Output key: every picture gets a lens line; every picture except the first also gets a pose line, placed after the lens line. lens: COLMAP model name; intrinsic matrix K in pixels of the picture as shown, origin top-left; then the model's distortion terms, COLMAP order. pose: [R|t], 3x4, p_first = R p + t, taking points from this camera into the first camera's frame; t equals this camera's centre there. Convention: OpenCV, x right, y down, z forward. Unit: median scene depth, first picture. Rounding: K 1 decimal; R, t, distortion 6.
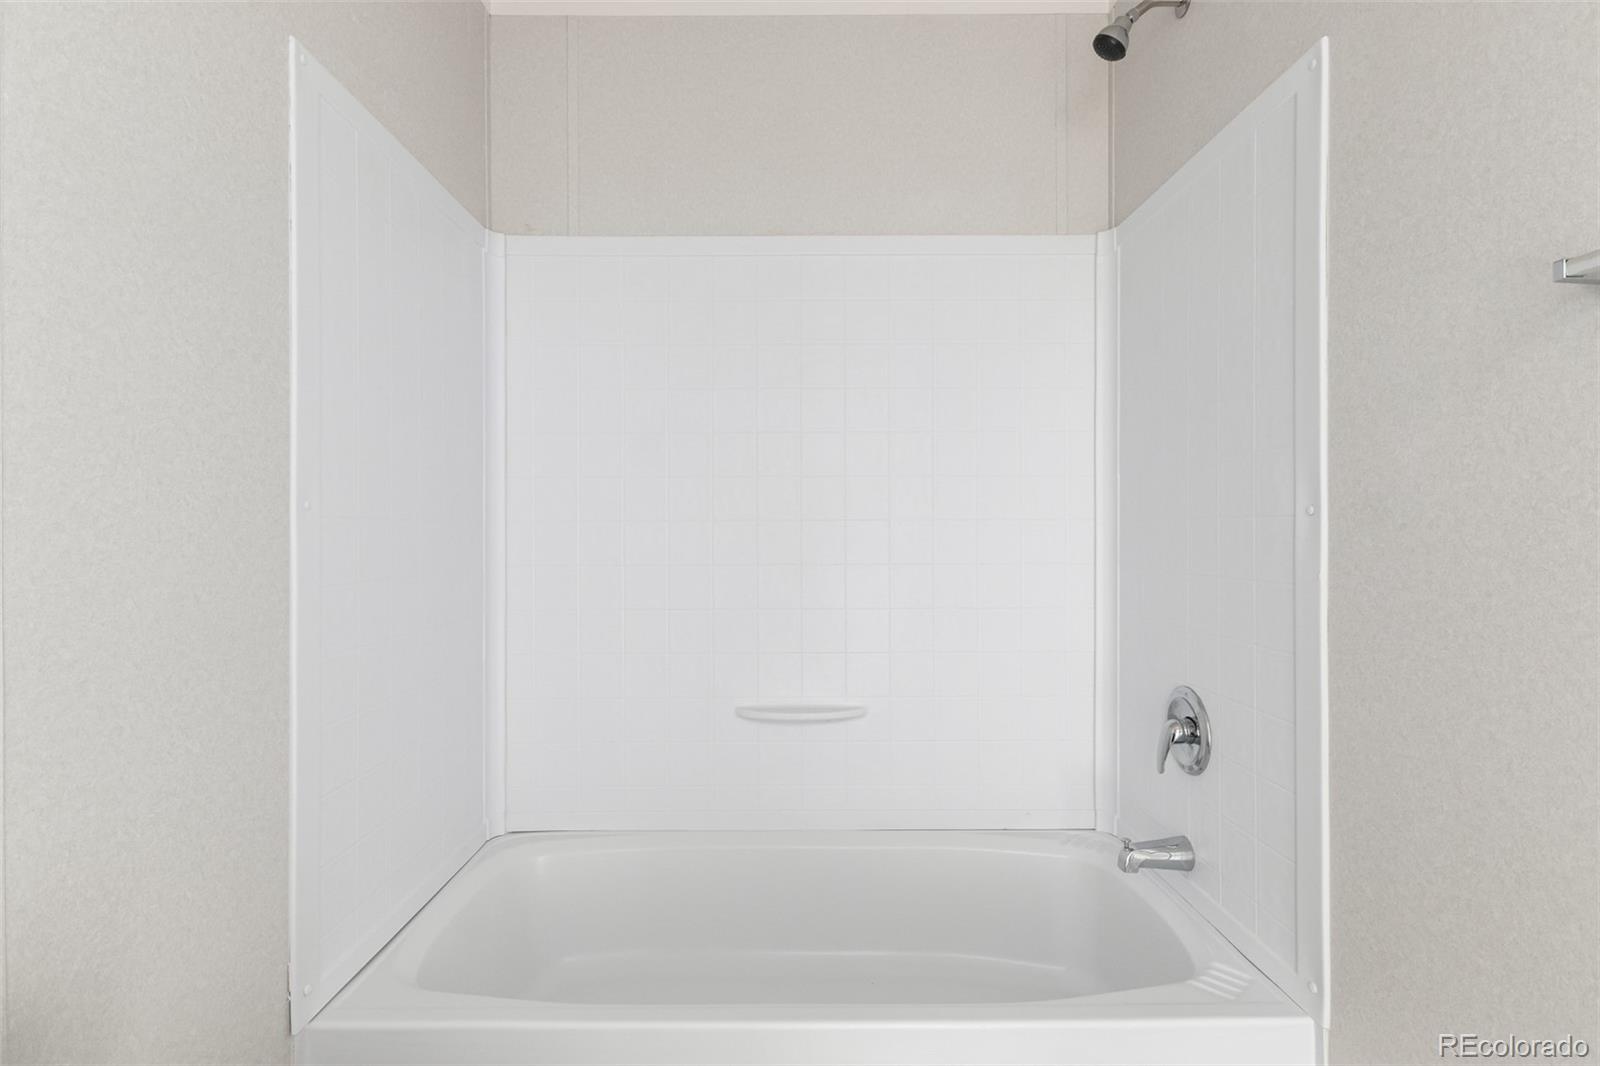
lens RADIAL K [[776.1, 0, 785.9], [0, 776.1, 538.1], [0, 0, 1]] dist [0.006232, 0.000285]
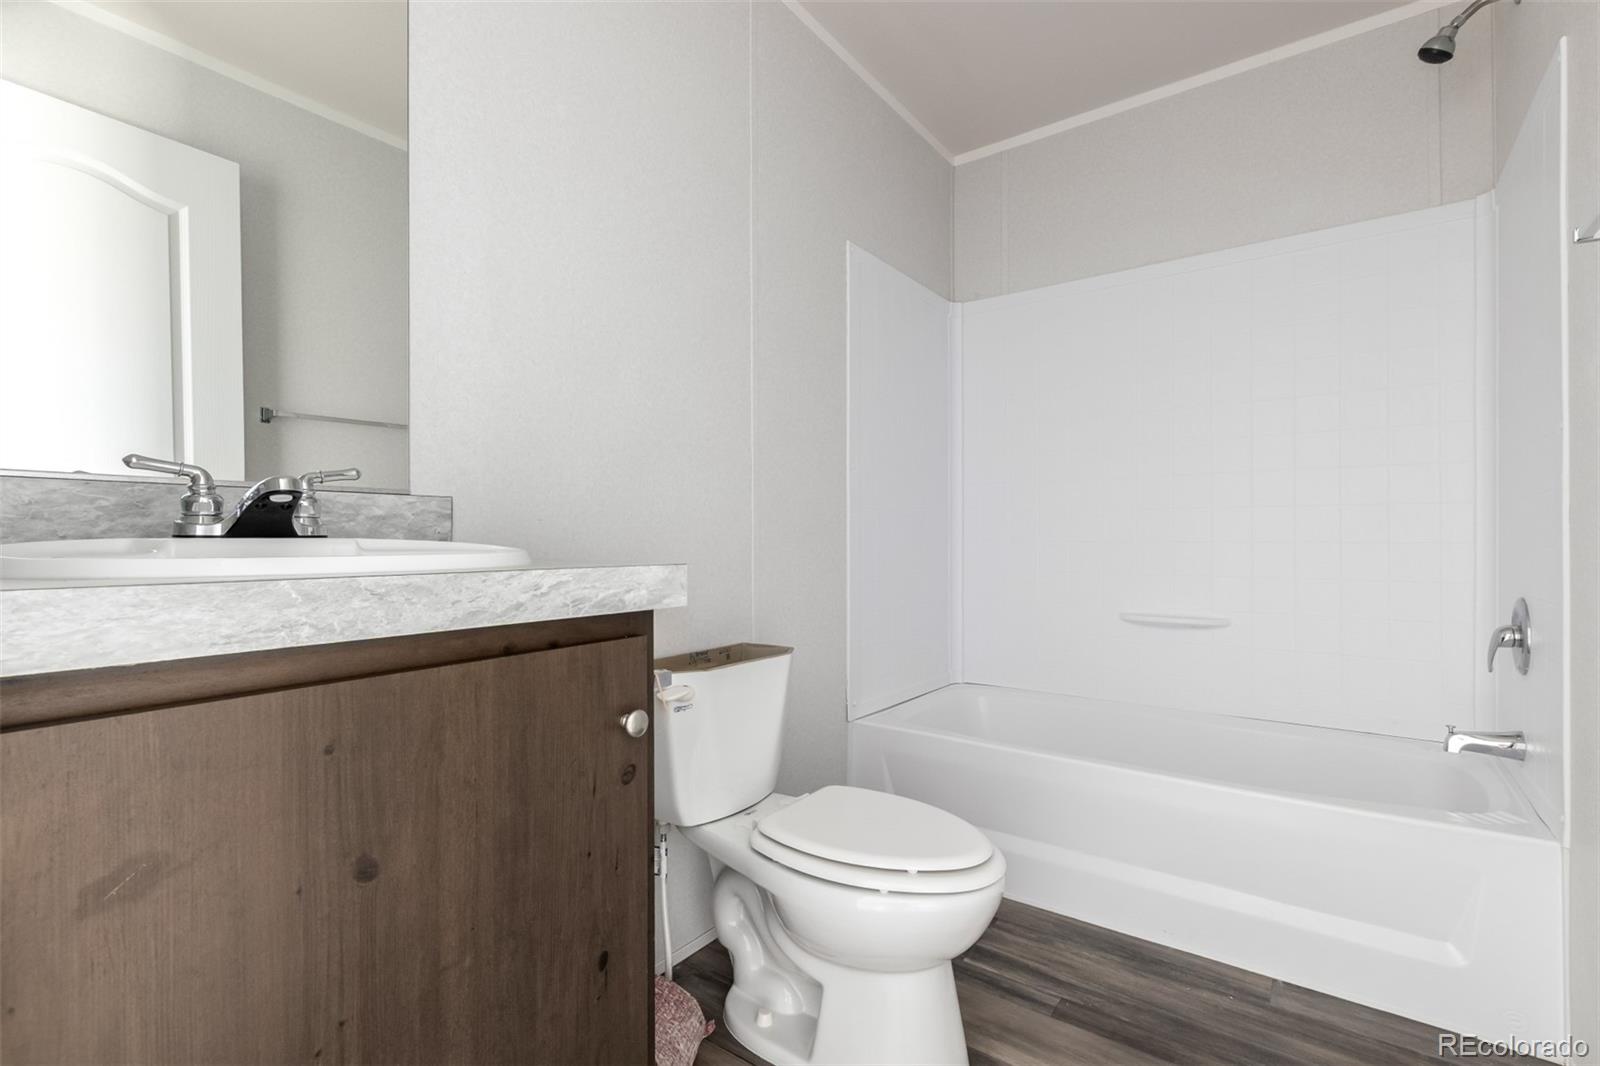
lens RADIAL K [[730.1, 0, 801.9], [0, 730.1, 522.7], [0, 0, 1]] dist [0.004294, -0.000465]
pose [[0.808982, -0.011005, -0.587730, 0.287555], [-0.001731, 0.999776, -0.021102, 0.103314], [0.587831, 0.018088, 0.808782, -0.451482]]
